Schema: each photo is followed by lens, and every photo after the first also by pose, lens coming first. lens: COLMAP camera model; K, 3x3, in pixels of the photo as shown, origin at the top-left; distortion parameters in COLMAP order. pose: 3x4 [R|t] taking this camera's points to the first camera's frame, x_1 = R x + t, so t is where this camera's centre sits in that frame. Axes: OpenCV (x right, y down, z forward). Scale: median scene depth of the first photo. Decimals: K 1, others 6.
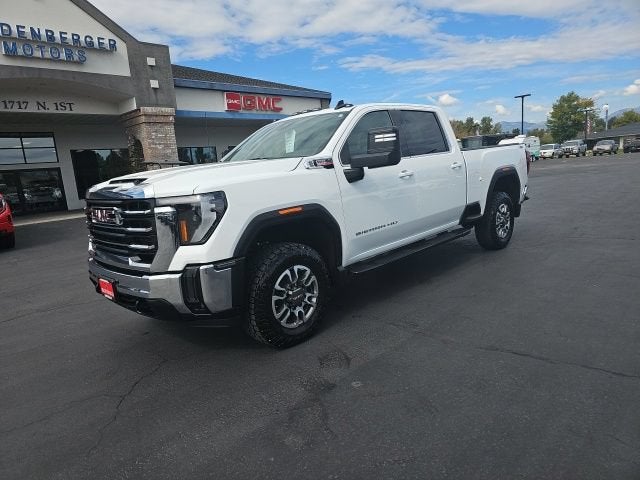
lens RADIAL K [[418.0, 0, 310.3], [0, 418.0, 246.3], [0, 0, 1]] dist [0.057669, -0.042683]
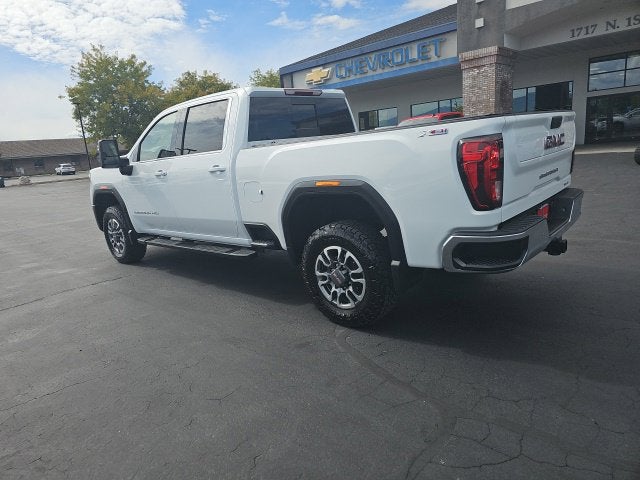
lens RADIAL K [[418.0, 0, 314.0], [0, 418.0, 240.5], [0, 0, 1]] dist [0.057669, -0.042683]
pose [[0.063798, 0.297493, -0.952590, 0.374651], [-0.103887, 0.951328, 0.290141, -0.101223], [0.992541, 0.080452, 0.091598, 0.361643]]
